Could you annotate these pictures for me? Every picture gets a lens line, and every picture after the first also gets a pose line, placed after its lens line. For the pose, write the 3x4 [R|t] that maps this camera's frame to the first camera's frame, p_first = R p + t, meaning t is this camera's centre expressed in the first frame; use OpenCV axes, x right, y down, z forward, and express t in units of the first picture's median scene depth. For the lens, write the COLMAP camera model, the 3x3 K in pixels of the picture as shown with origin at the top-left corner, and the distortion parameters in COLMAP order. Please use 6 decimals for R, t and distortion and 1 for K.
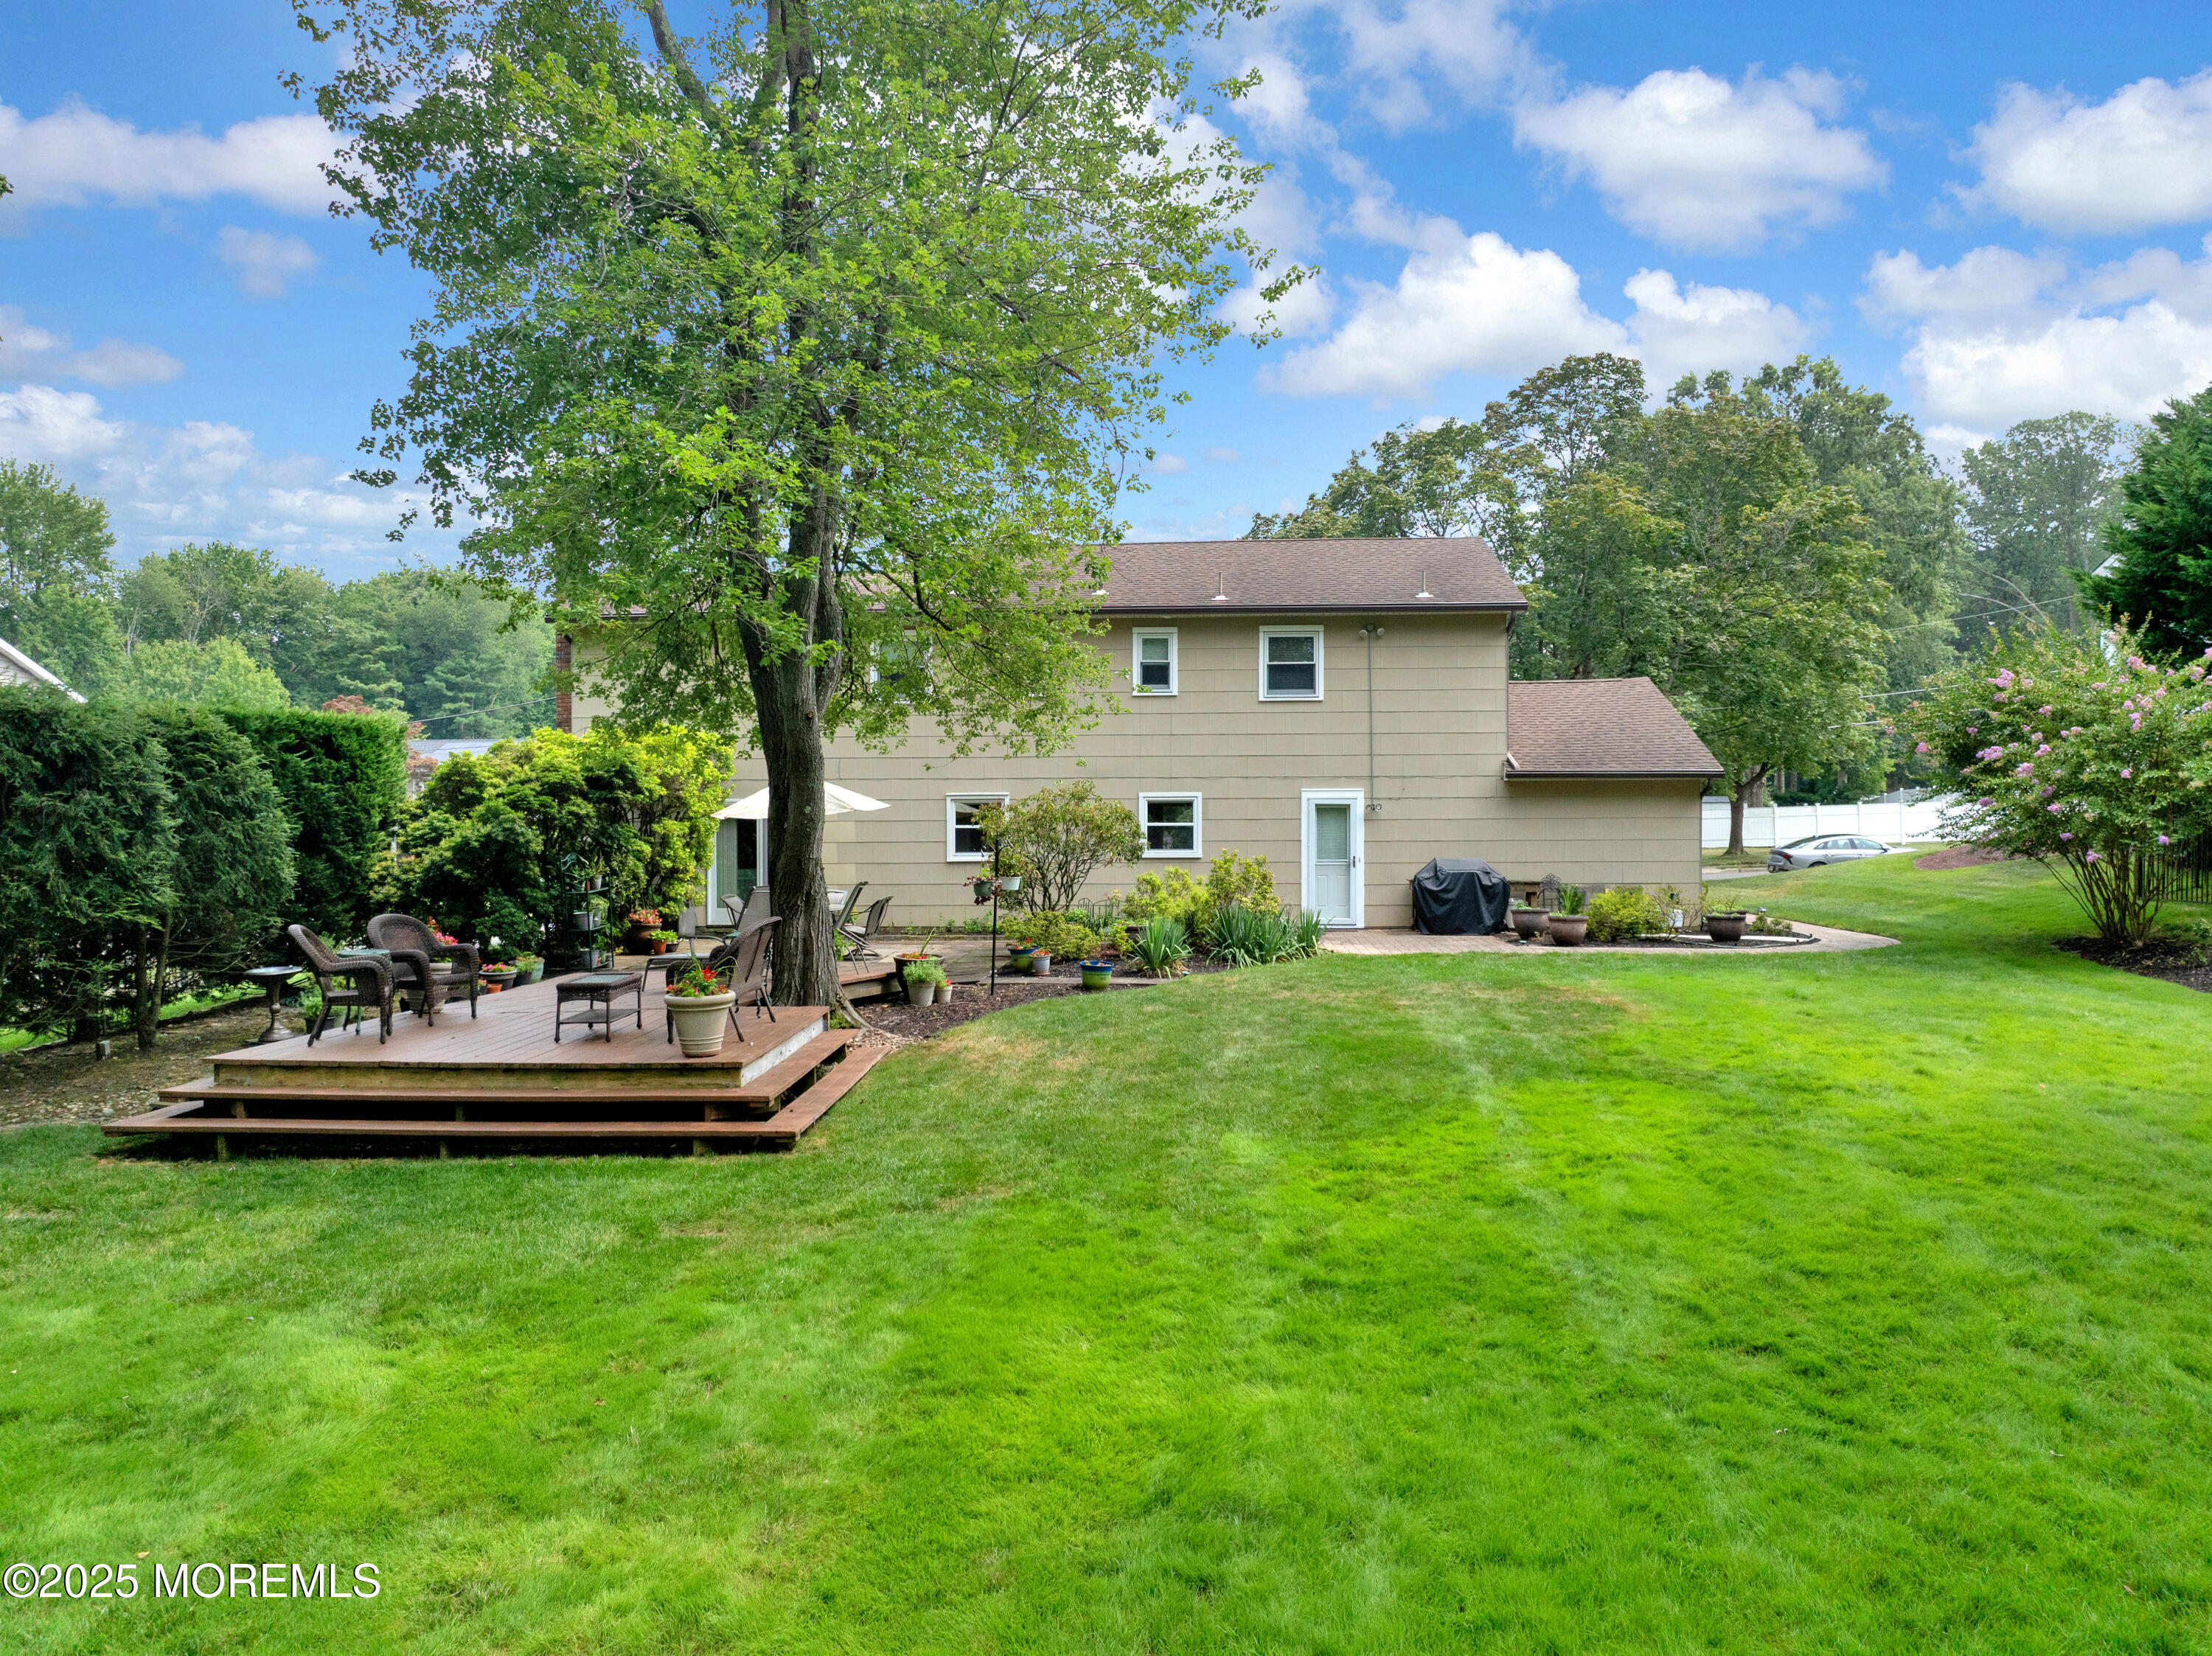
lens RADIAL K [[1576.7, 0, 1127.3], [0, 1576.7, 824.6], [0, 0, 1]] dist [-0.039113, -0.000681]
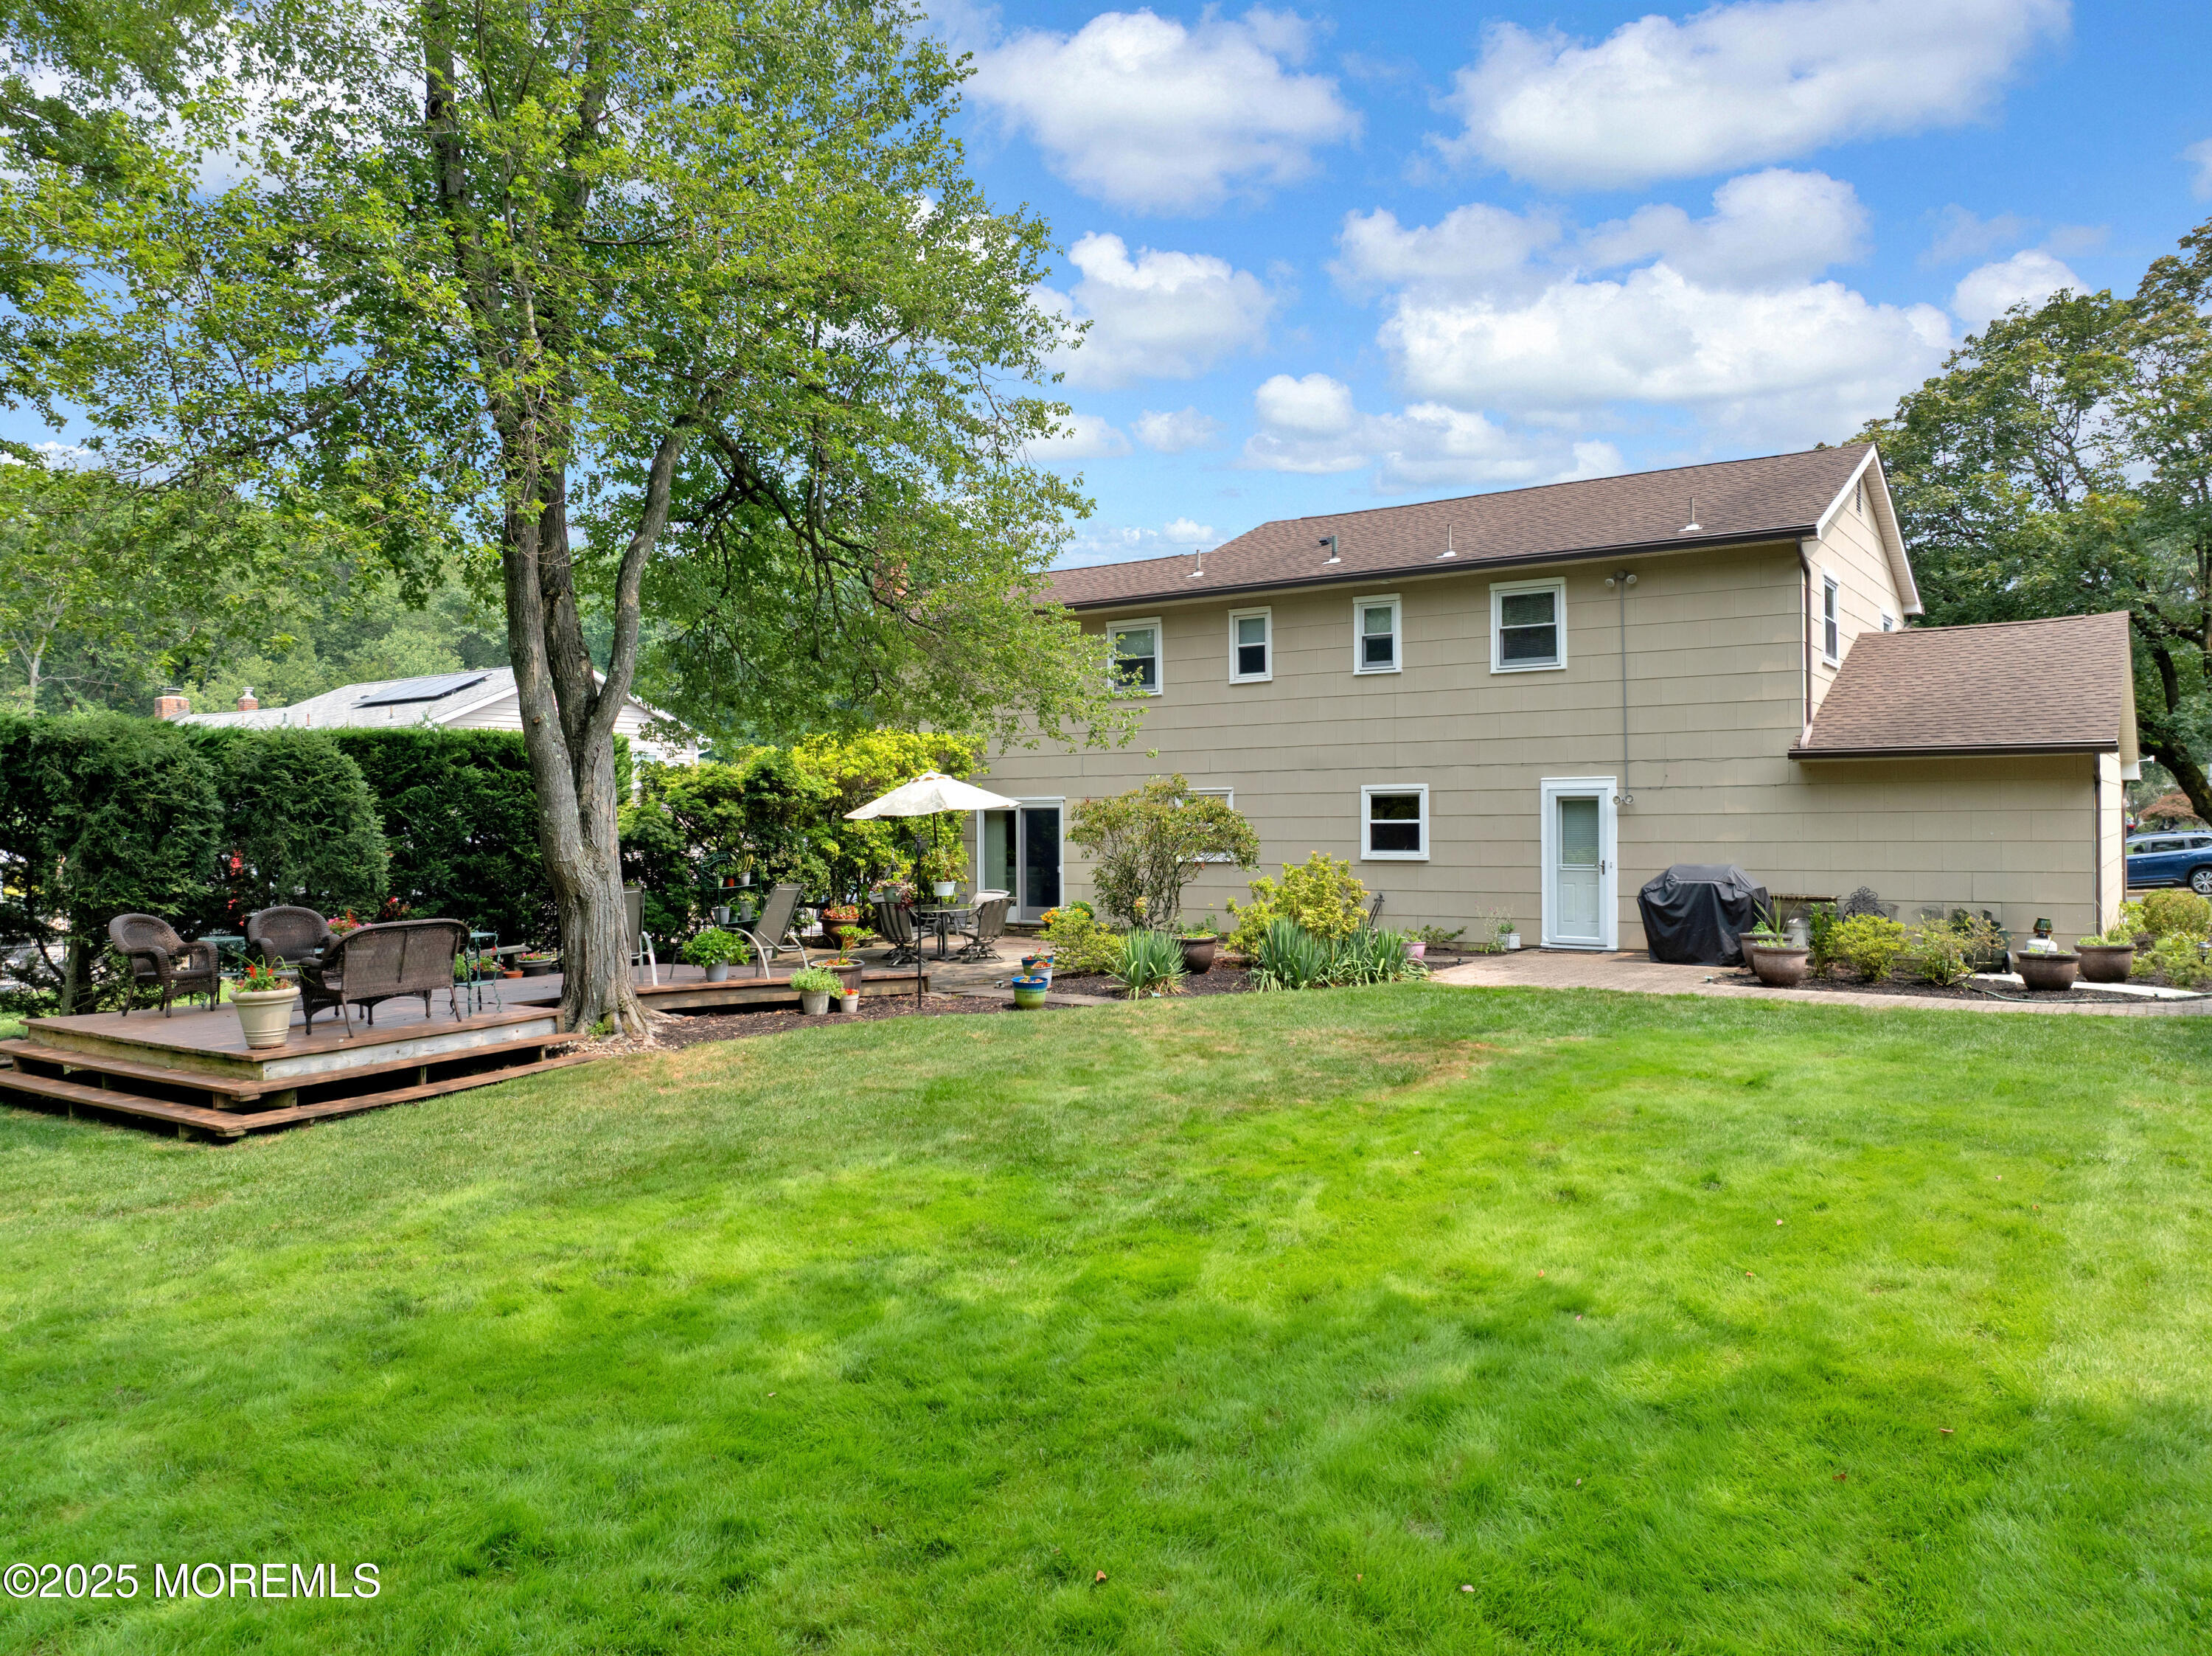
lens RADIAL K [[1578.7, 0, 1106.0], [0, 1578.7, 828.0], [0, 0, 1]] dist [-0.041162, -0.002000]
pose [[0.849205, -0.000362, -0.528064, 0.426048], [0.004940, 0.999961, 0.007258, -0.004515], [0.528041, -0.008772, 0.849174, 0.221029]]
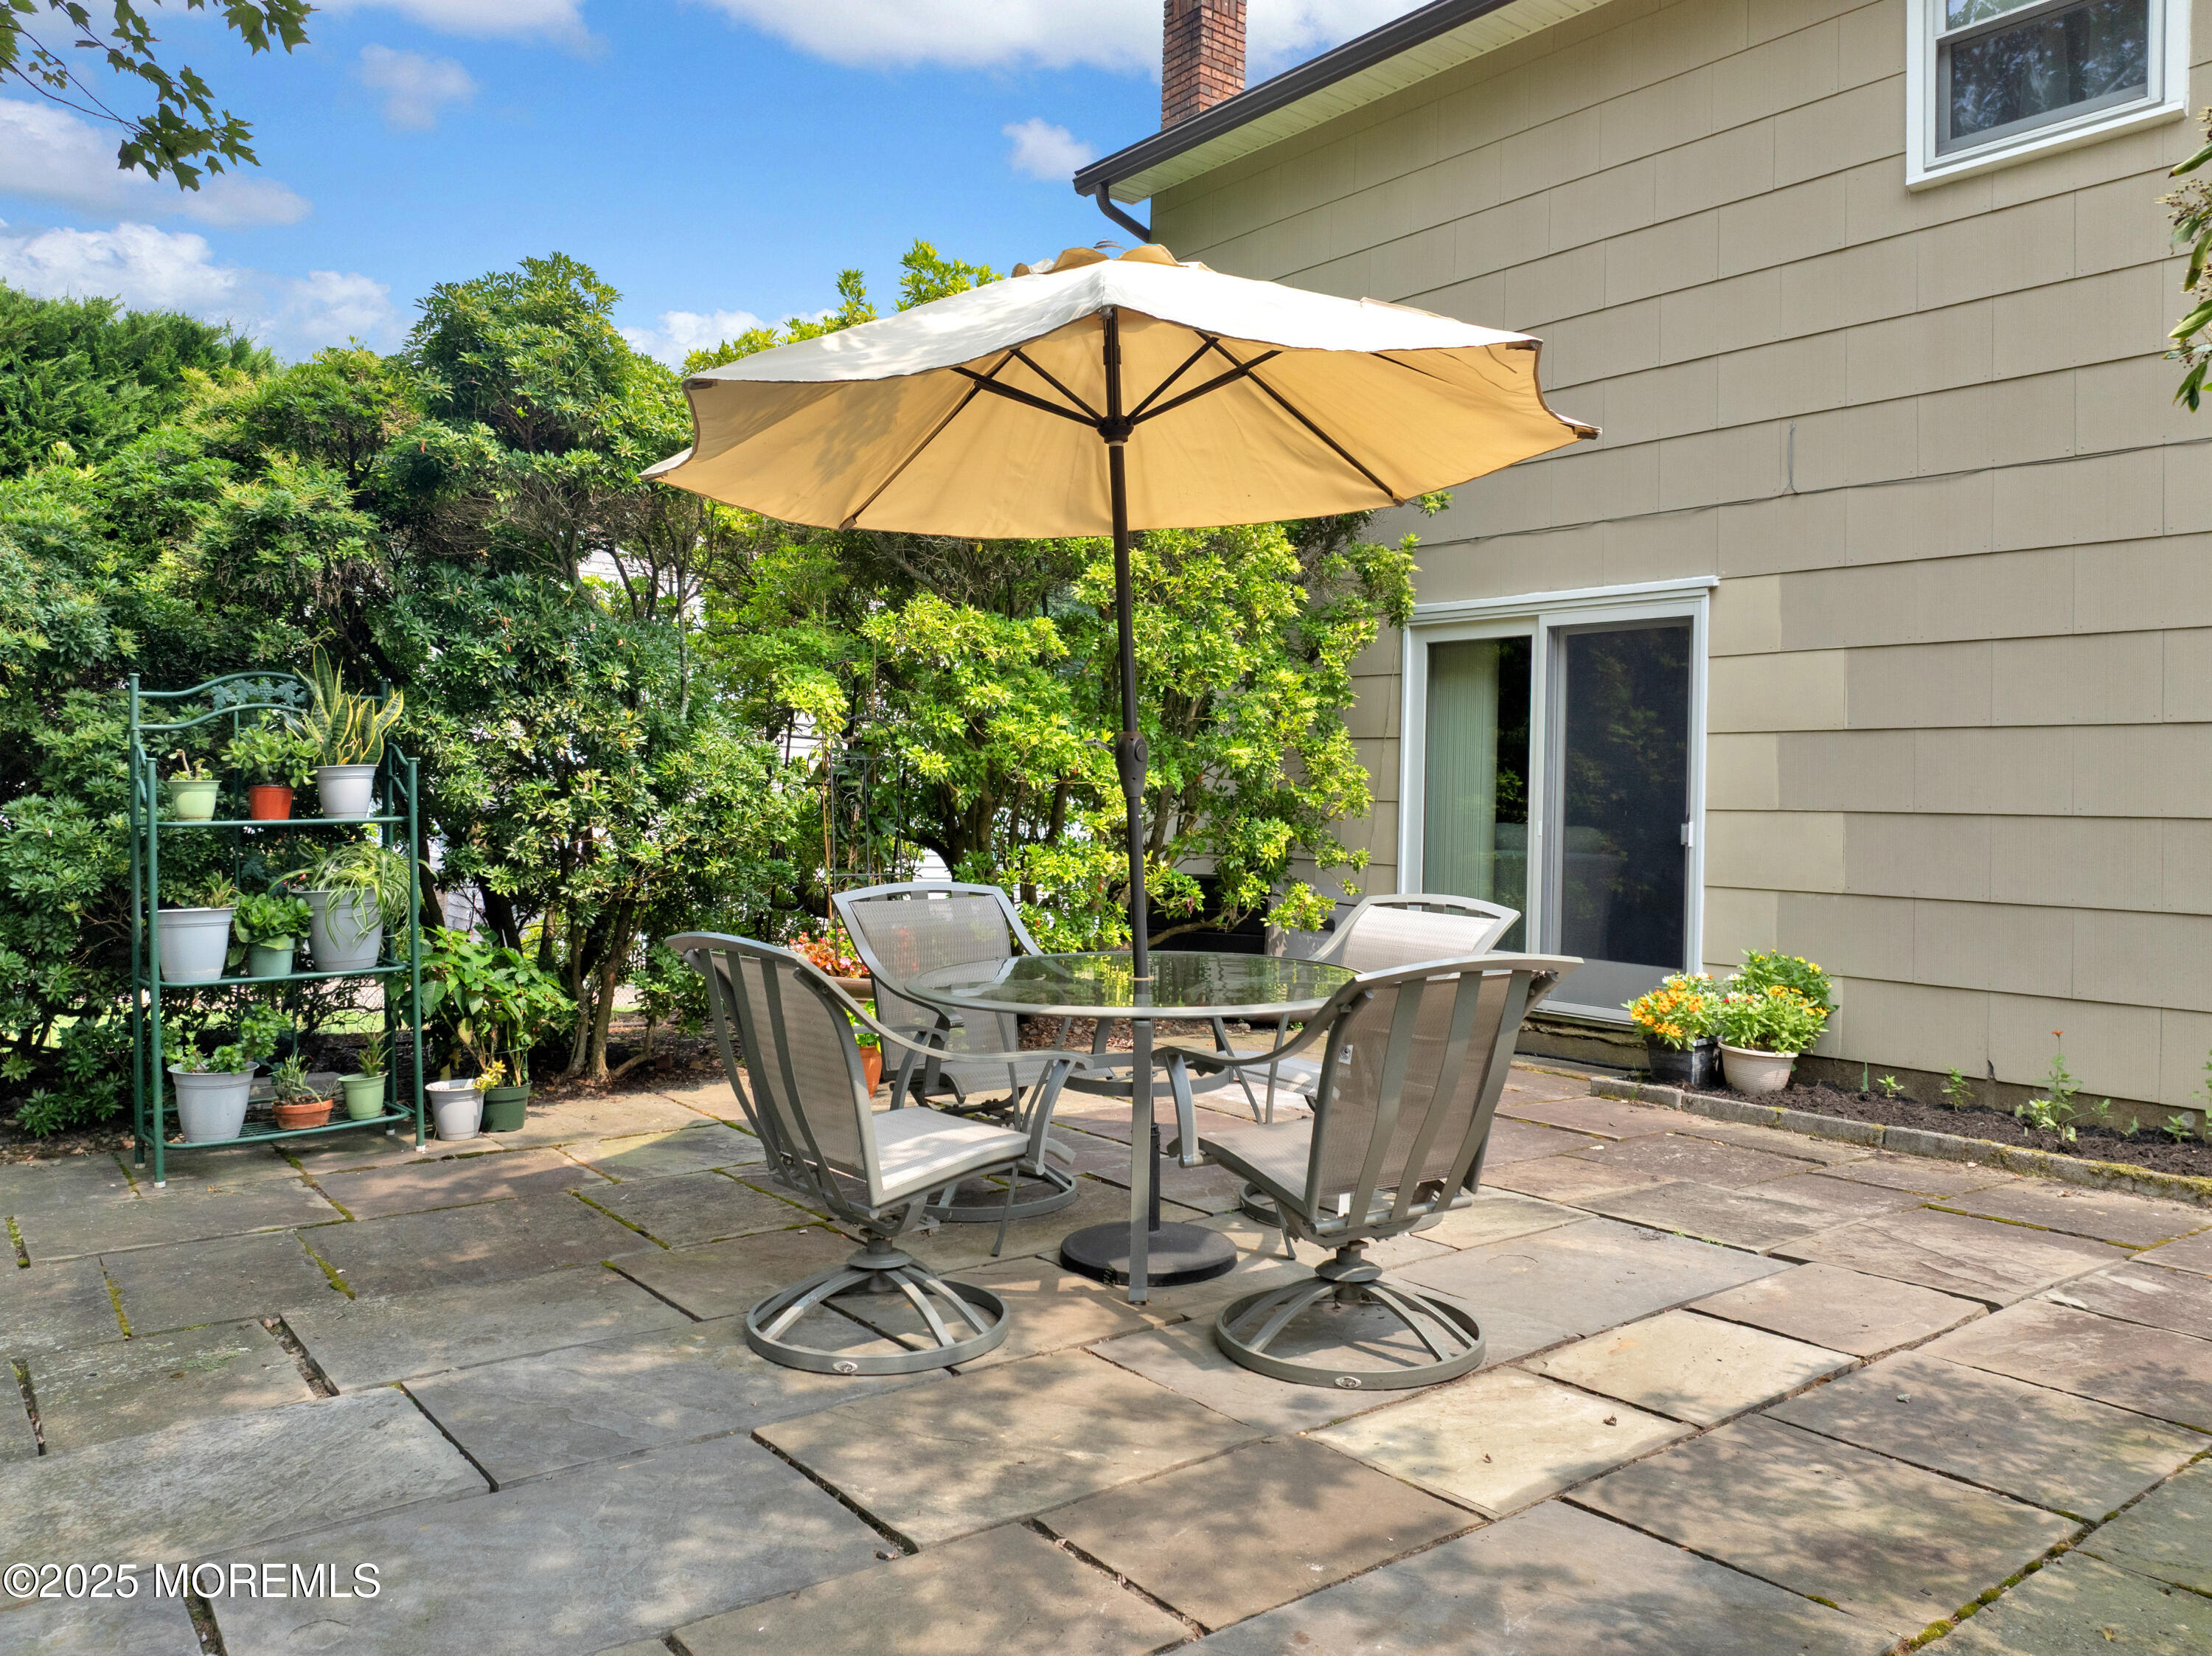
lens RADIAL K [[1578.7, 0, 1106.0], [0, 1578.7, 828.0], [0, 0, 1]] dist [-0.041162, -0.002000]
pose [[0.667530, 0.009633, -0.744521, -0.076134], [-0.023206, 0.999700, -0.007871, 0.040349], [0.744221, 0.022531, 0.667553, 0.910456]]
